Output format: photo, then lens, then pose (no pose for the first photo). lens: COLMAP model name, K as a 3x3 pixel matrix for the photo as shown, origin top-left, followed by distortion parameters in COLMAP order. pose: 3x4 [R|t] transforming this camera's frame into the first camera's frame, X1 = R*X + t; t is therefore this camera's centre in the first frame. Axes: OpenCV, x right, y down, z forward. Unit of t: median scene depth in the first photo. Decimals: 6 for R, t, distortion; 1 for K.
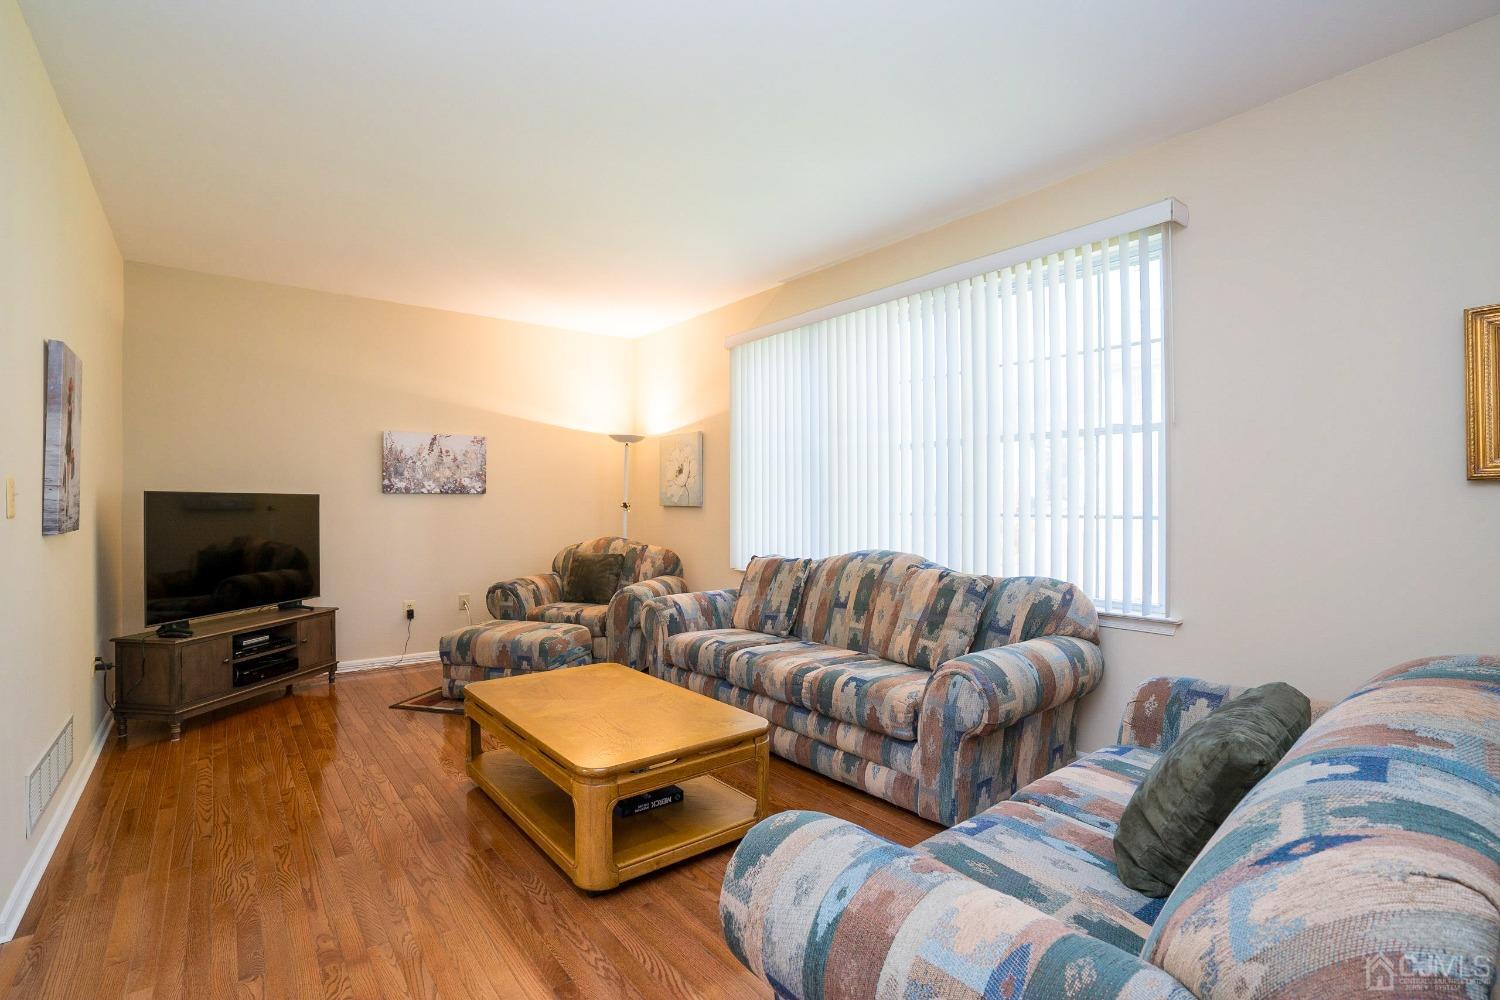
lens RADIAL K [[691.5, 0, 751.3], [0, 691.5, 500.2], [0, 0, 1]] dist [-0.031510, 0.006242]
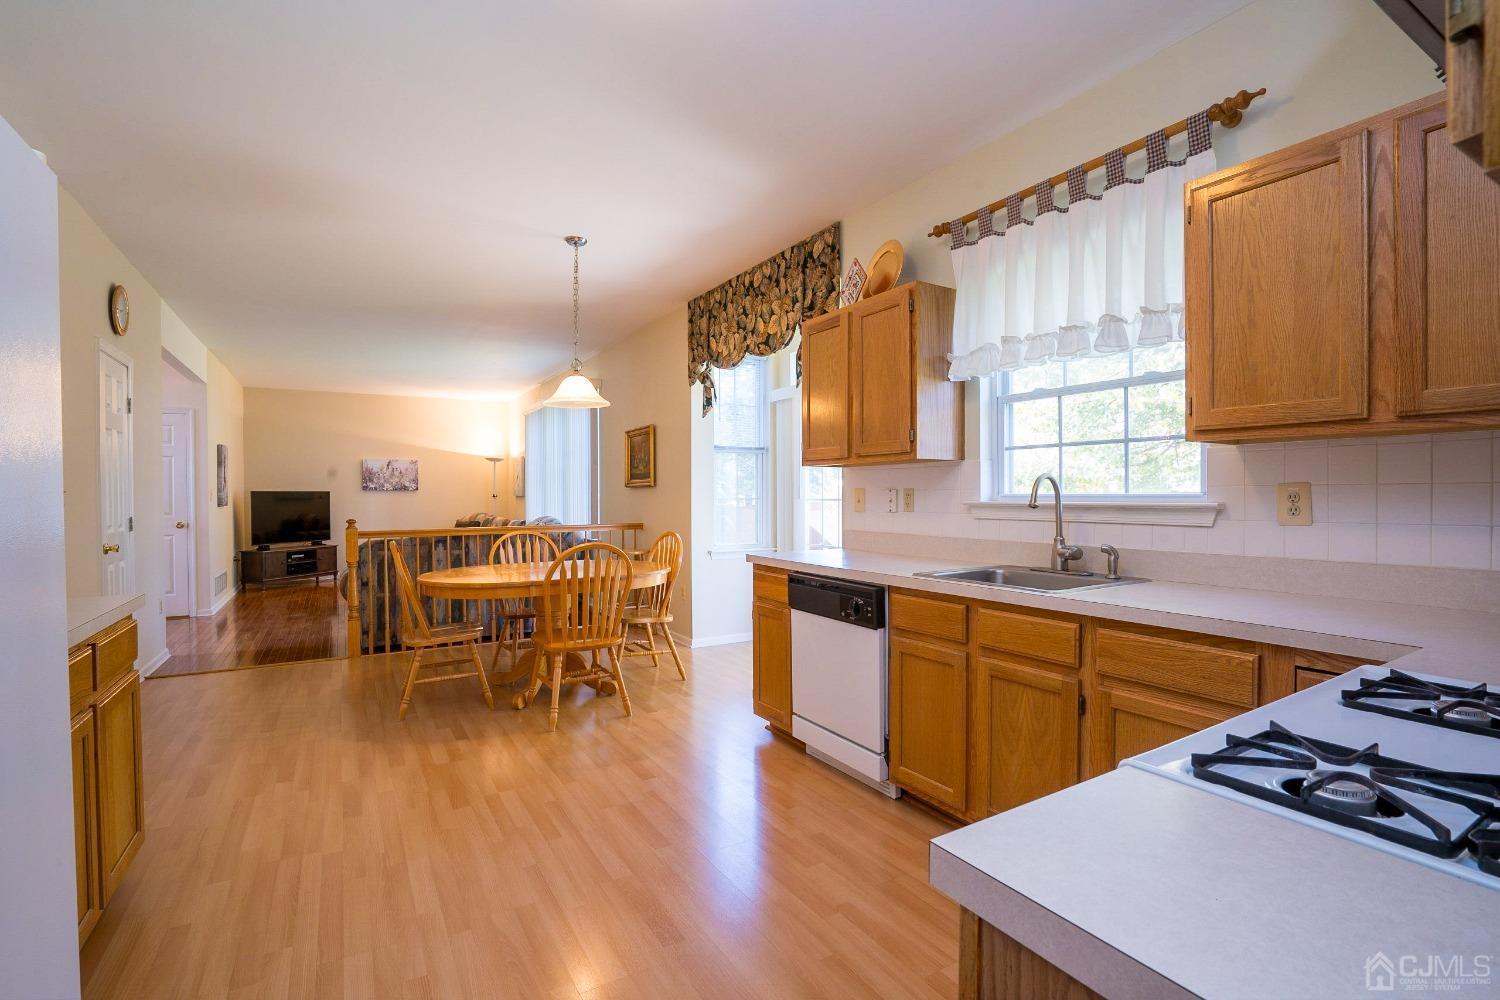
lens RADIAL K [[691.5, 0, 743.6], [0, 691.5, 501.8], [0, 0, 1]] dist [-0.031510, 0.006242]
pose [[0.991143, -0.001703, -0.132789, 0.949024], [0.003889, 0.999861, 0.016206, -0.005193], [0.132743, -0.016579, 0.991012, -0.957768]]
